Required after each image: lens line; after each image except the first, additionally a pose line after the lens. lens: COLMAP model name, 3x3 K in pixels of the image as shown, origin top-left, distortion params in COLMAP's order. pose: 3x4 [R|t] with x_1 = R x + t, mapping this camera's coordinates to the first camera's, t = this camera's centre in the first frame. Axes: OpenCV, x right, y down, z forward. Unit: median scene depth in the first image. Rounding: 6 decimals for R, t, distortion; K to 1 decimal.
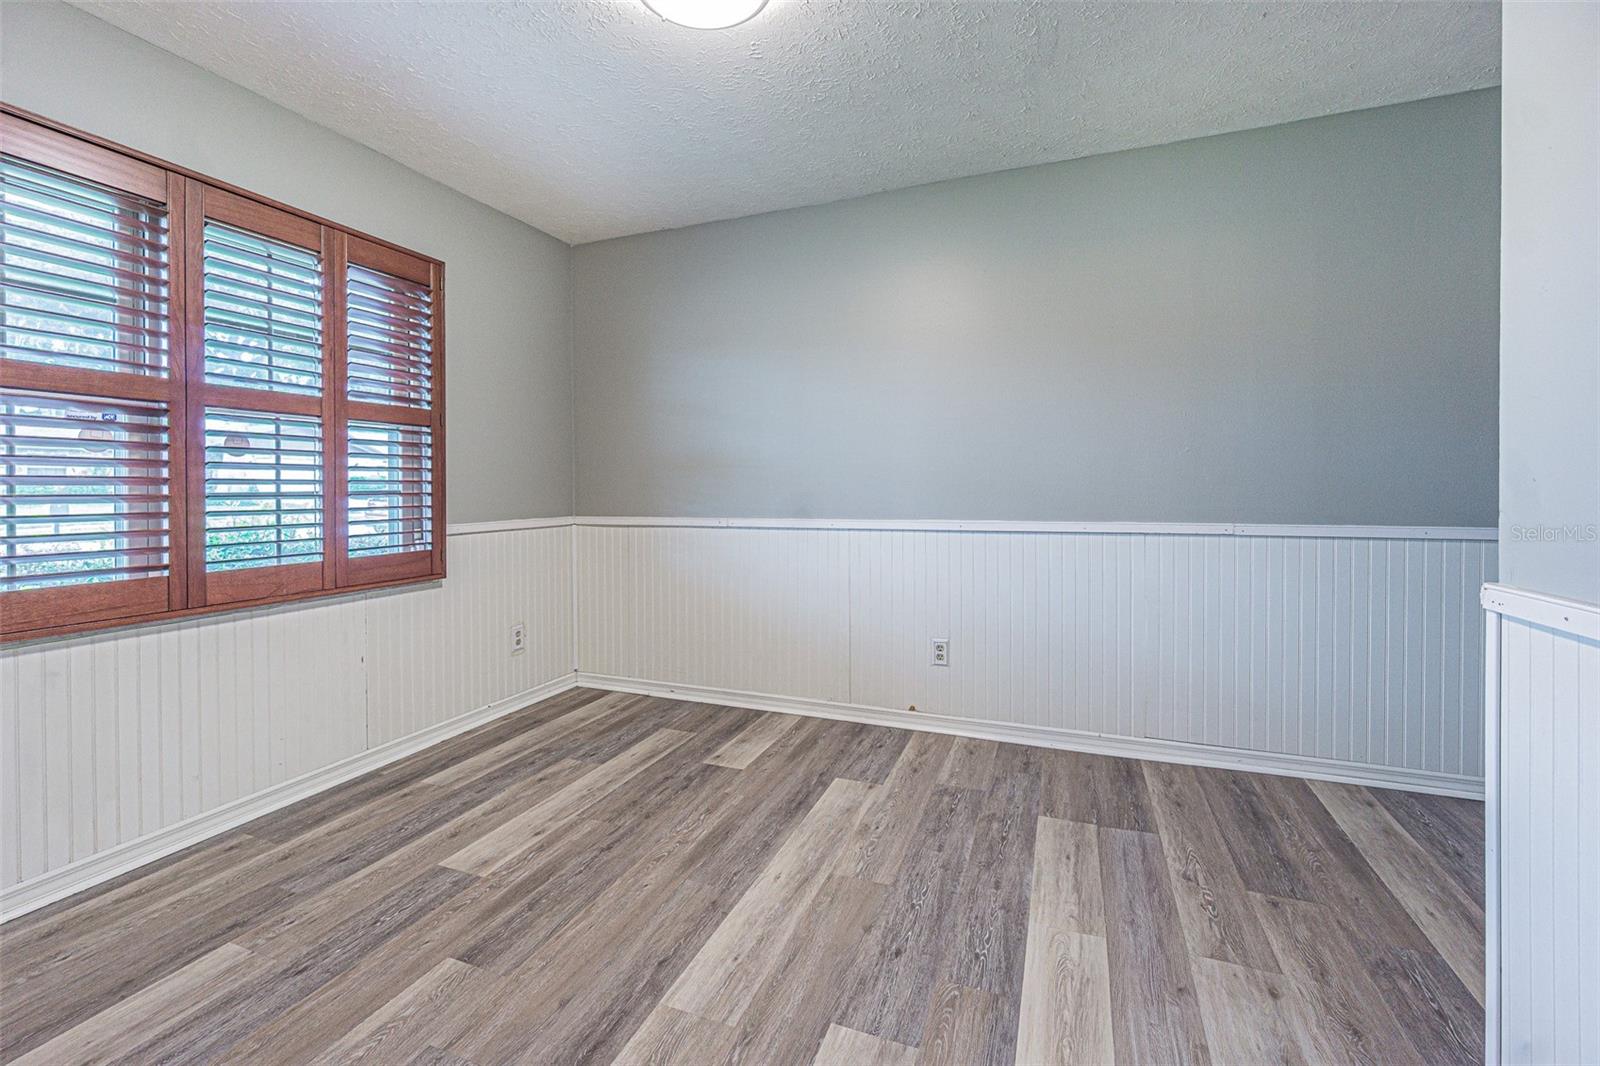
lens RADIAL K [[685.6, 0, 789.7], [0, 685.6, 499.8], [0, 0, 1]] dist [-0.009371, 0.001860]
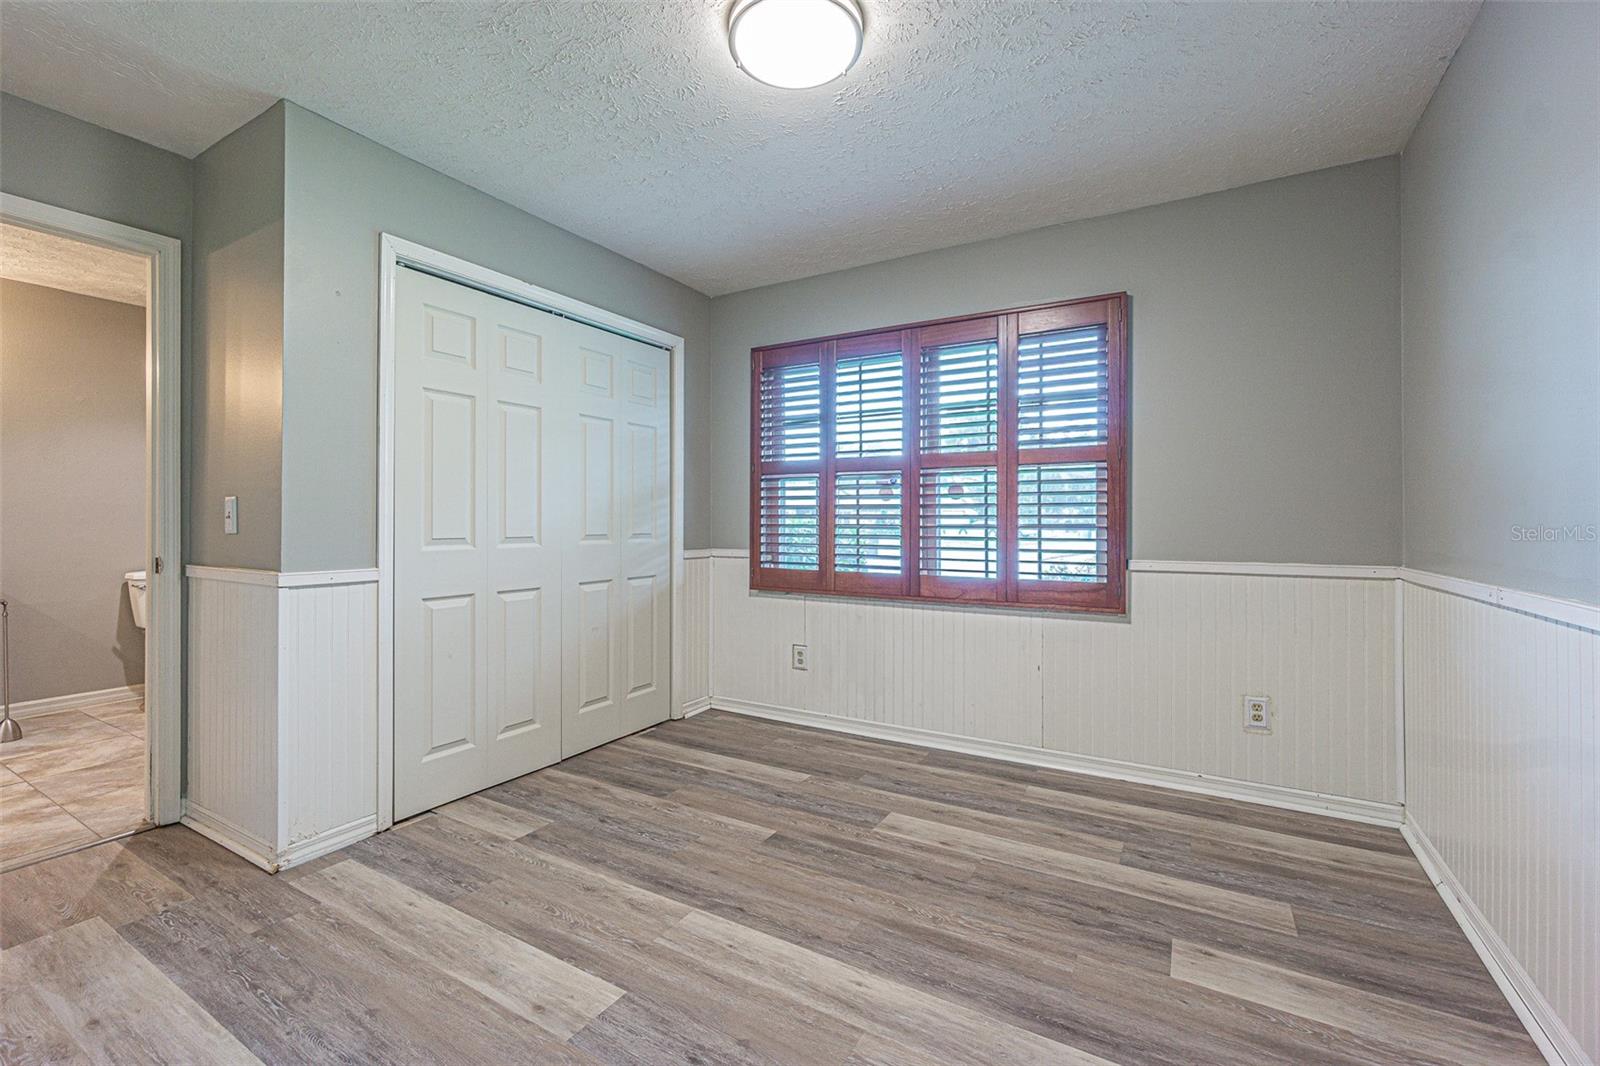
lens RADIAL K [[685.6, 0, 786.1], [0, 685.6, 522.3], [0, 0, 1]] dist [-0.009371, 0.001860]
pose [[-0.155377, 0.003371, -0.987850, 0.684569], [-0.021365, 0.999749, 0.006772, -0.017401], [0.987624, 0.022158, -0.155266, 0.852478]]
